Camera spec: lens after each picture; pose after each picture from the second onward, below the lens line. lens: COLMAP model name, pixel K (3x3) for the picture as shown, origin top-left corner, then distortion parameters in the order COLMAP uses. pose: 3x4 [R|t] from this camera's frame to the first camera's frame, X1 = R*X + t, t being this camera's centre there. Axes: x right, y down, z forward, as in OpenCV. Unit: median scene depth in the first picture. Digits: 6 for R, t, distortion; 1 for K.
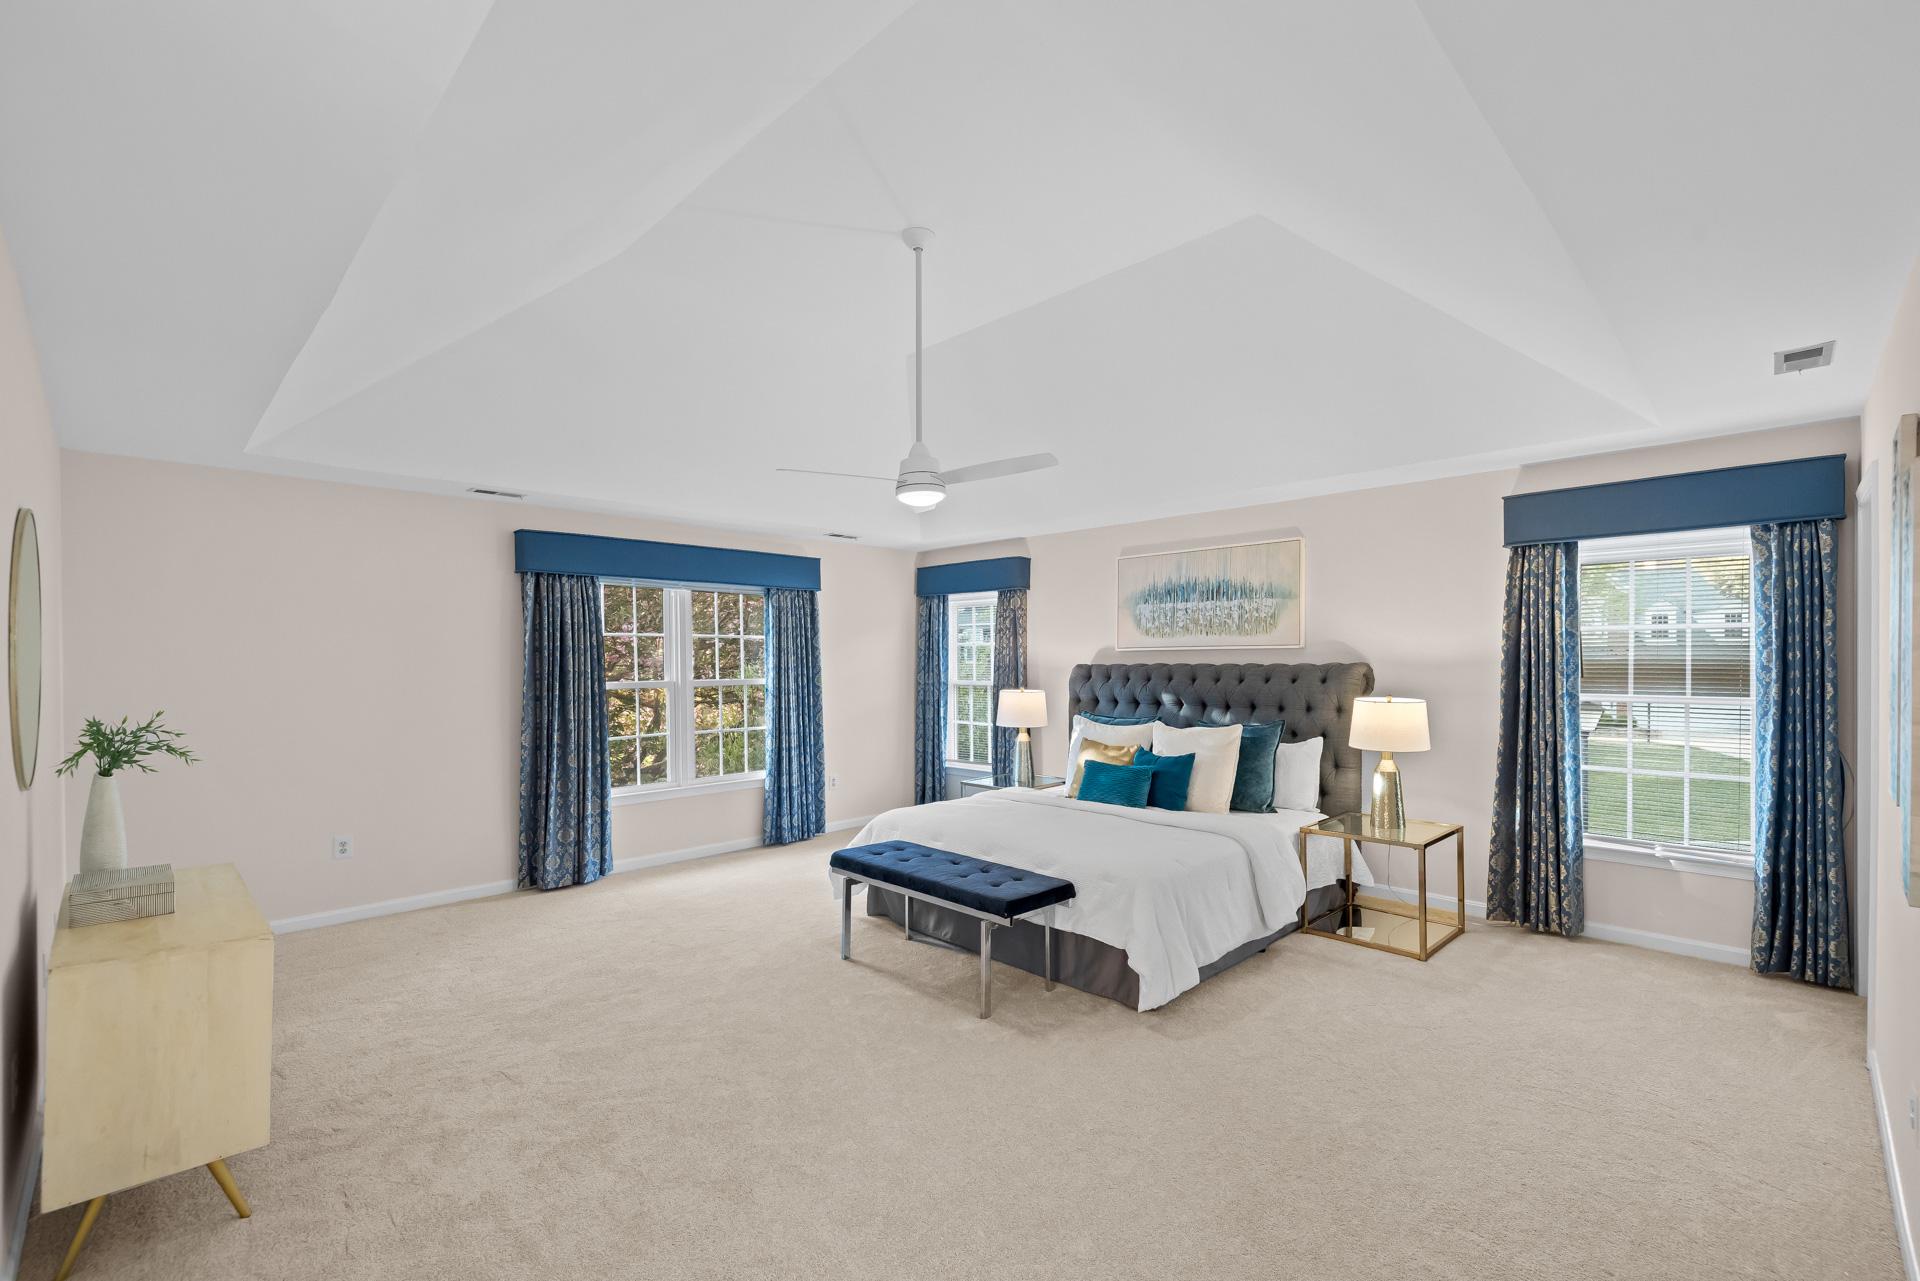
lens RADIAL K [[822.3, 0, 959.9], [0, 822.3, 653.6], [0, 0, 1]] dist [0.003521, -0.001487]
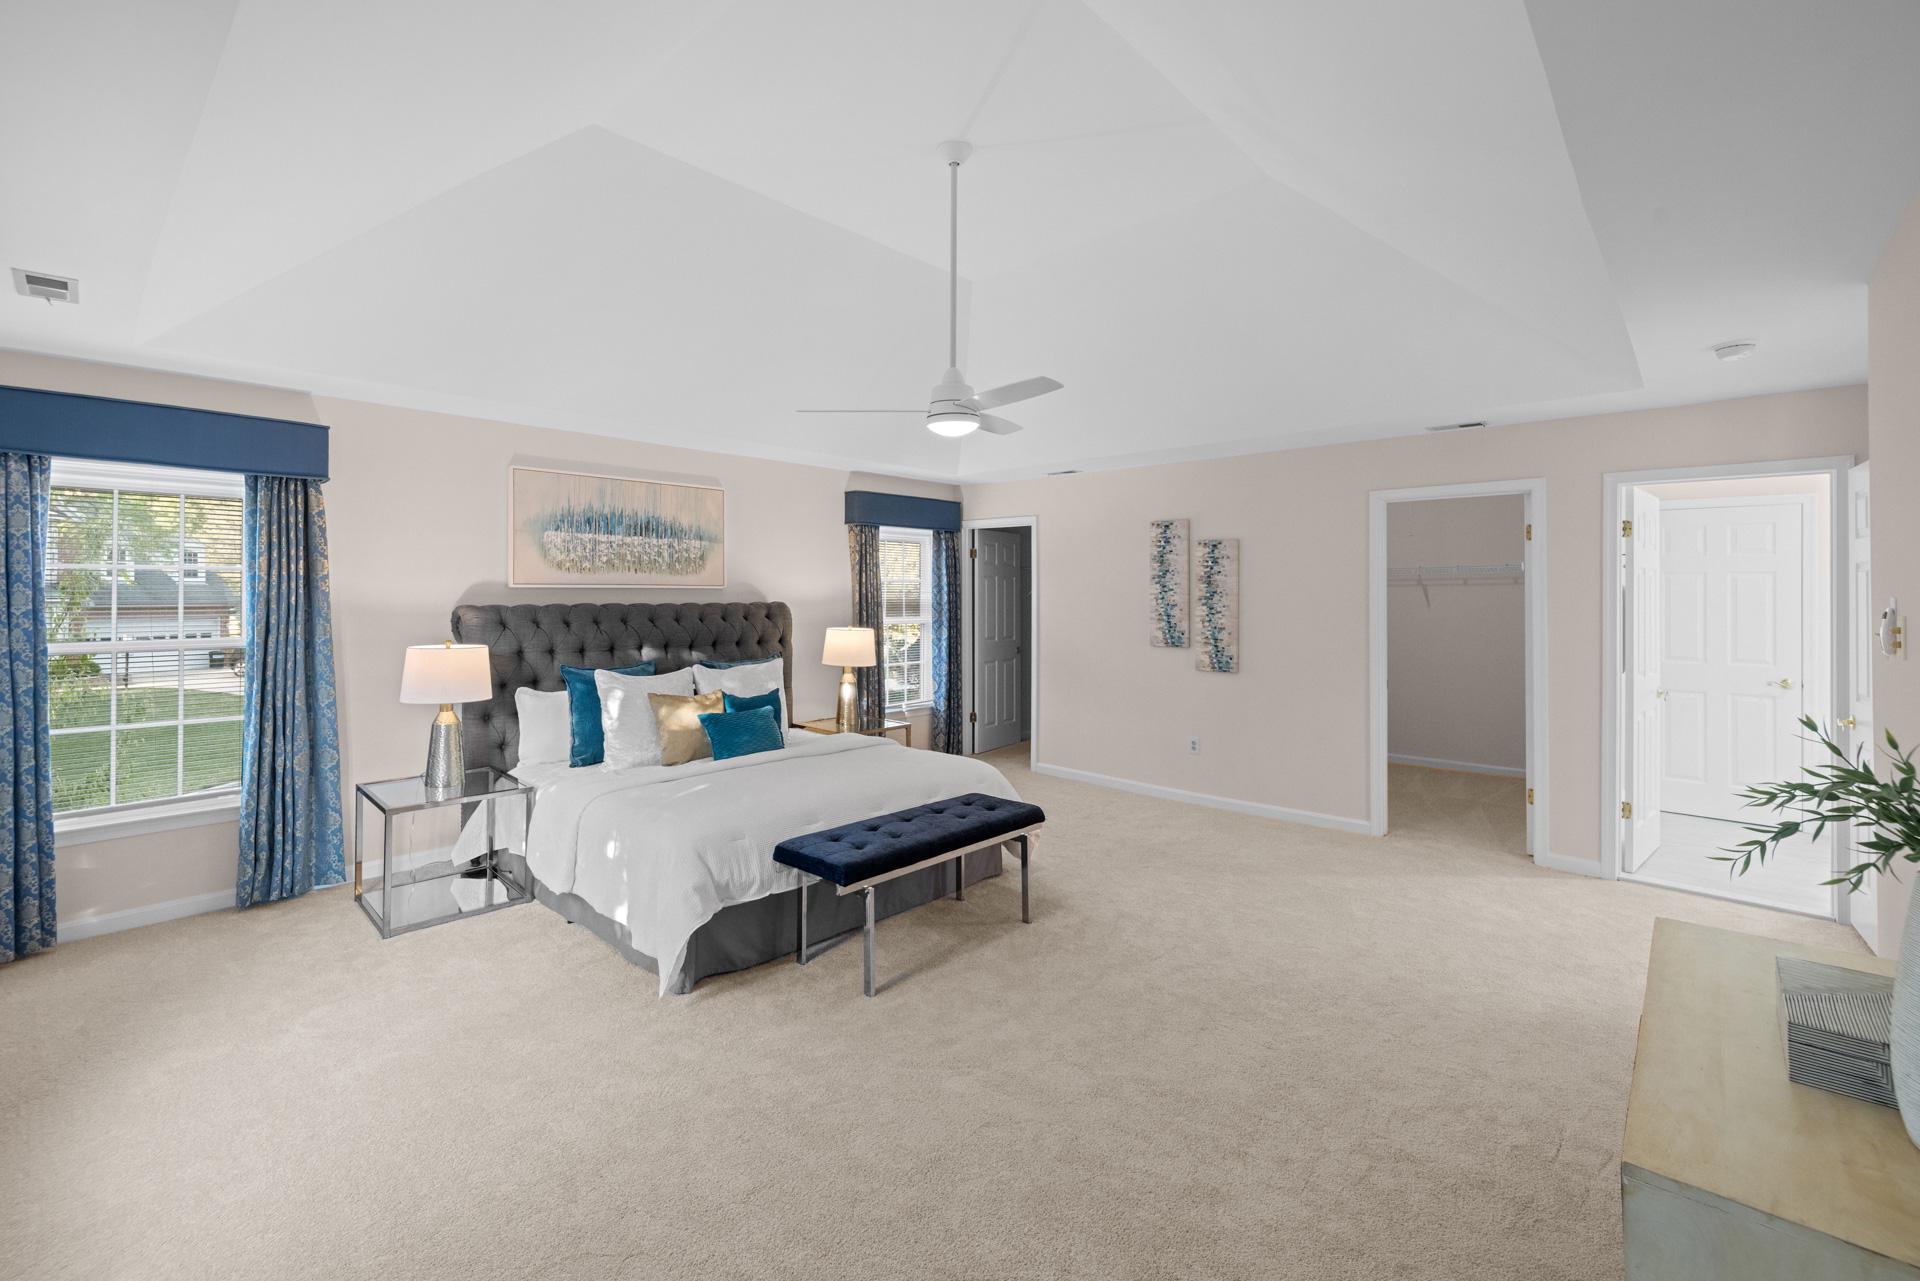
lens RADIAL K [[822.3, 0, 970.0], [0, 822.3, 600.5], [0, 0, 1]] dist [0.003521, -0.001487]
pose [[-0.077031, -0.001477, 0.997028, -0.793718], [-0.003790, 0.999992, 0.001189, 0.008301], [-0.997021, -0.003687, -0.077036, 0.827654]]
